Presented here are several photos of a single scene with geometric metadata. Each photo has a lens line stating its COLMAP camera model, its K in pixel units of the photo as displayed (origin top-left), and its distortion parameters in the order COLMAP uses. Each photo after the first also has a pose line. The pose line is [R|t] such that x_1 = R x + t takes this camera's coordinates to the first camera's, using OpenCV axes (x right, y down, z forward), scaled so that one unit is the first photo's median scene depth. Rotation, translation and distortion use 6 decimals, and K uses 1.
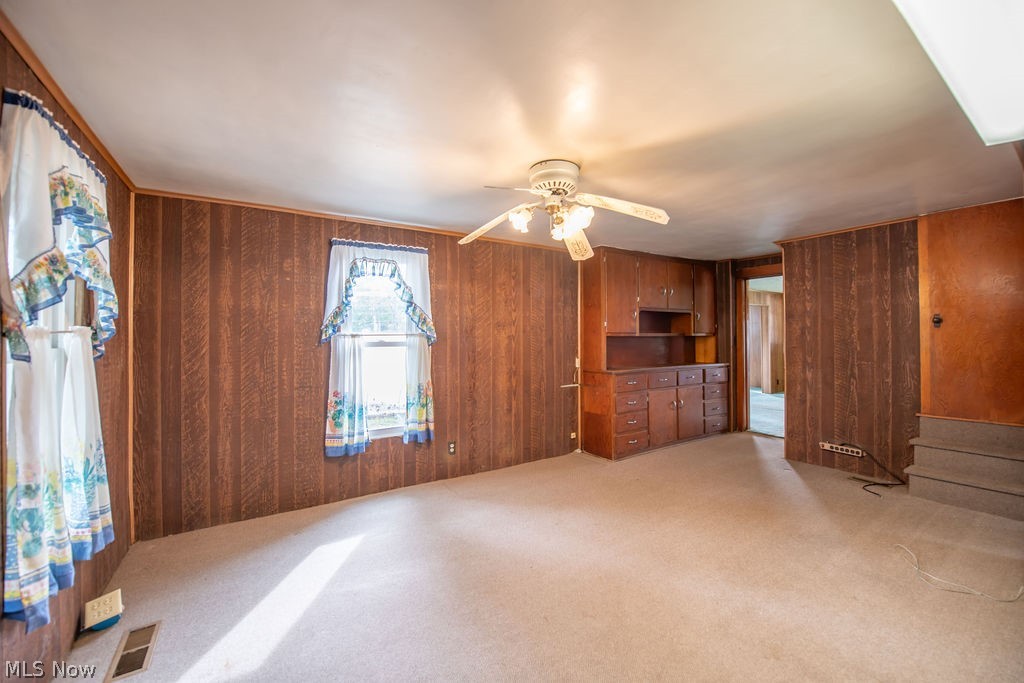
lens RADIAL K [[406.2, 0, 512.8], [0, 406.2, 334.7], [0, 0, 1]] dist [-0.016472, -0.001801]
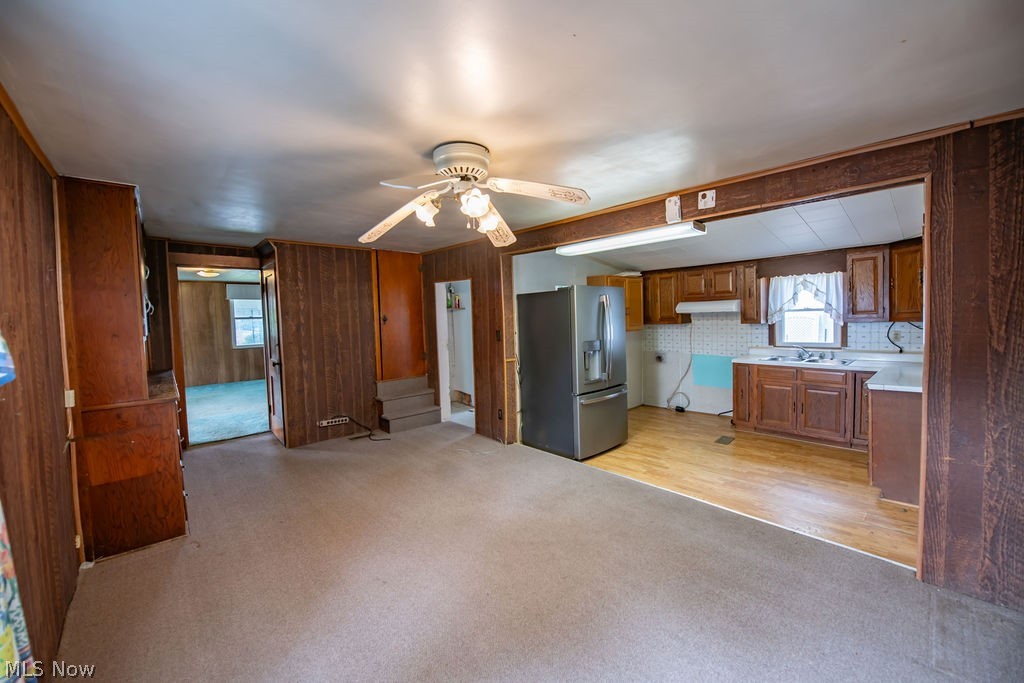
lens RADIAL K [[406.2, 0, 512.9], [0, 406.2, 337.0], [0, 0, 1]] dist [-0.016472, -0.001801]
pose [[-0.170506, -0.039212, 0.984576, -0.520839], [0.013037, 0.999031, 0.042046, -0.024273], [-0.985270, 0.020005, -0.169830, 0.681719]]
